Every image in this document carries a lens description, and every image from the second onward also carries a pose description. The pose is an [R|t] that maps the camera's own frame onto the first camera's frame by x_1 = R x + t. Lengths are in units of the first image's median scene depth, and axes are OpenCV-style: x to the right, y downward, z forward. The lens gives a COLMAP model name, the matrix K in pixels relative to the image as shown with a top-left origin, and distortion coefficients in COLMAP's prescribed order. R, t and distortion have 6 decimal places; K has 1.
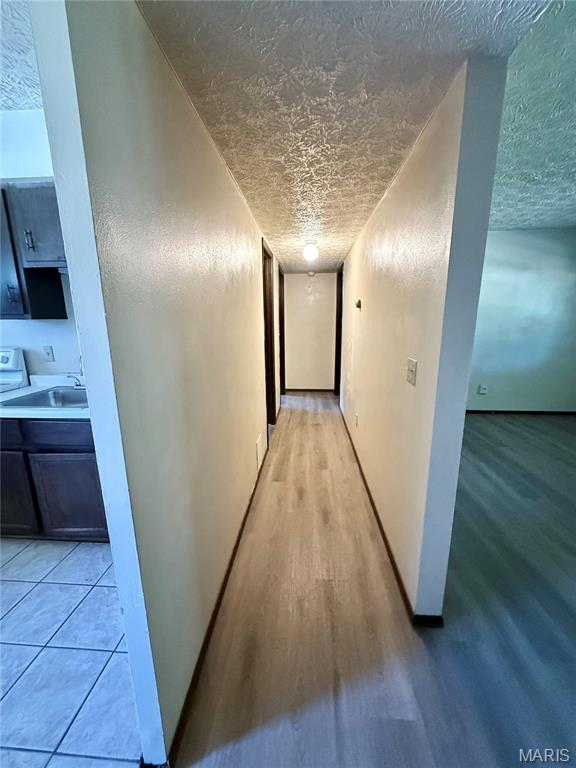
lens RADIAL K [[304.6, 0, 287.1], [0, 304.6, 384.2], [0, 0, 1]] dist [-0.001887, 0.000374]
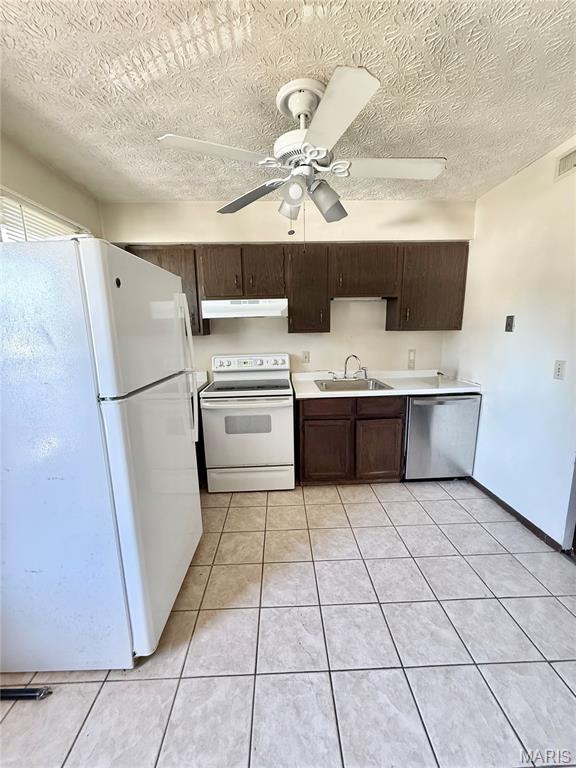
lens RADIAL K [[304.6, 0, 287.6], [0, 304.6, 384.4], [0, 0, 1]] dist [-0.001887, 0.000374]
pose [[0.995432, -0.033880, 0.089262, -0.786722], [0.036331, 0.999002, -0.025985, 0.044204], [-0.088292, 0.029109, 0.995669, -0.286507]]
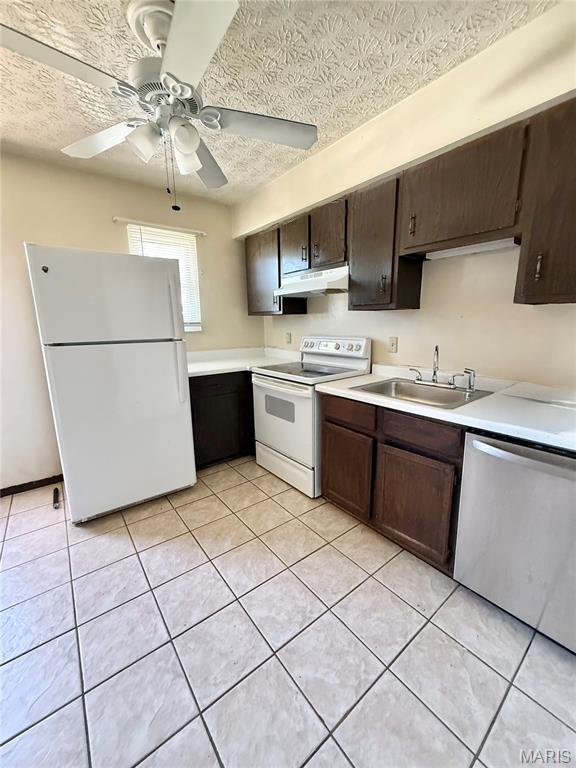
lens RADIAL K [[304.6, 0, 287.0], [0, 304.6, 383.7], [0, 0, 1]] dist [-0.001887, 0.000374]
pose [[0.665754, 0.144714, -0.732004, -0.207920], [-0.146818, 0.987241, 0.061643, 0.013111], [0.731585, 0.066432, 0.678506, 0.056208]]
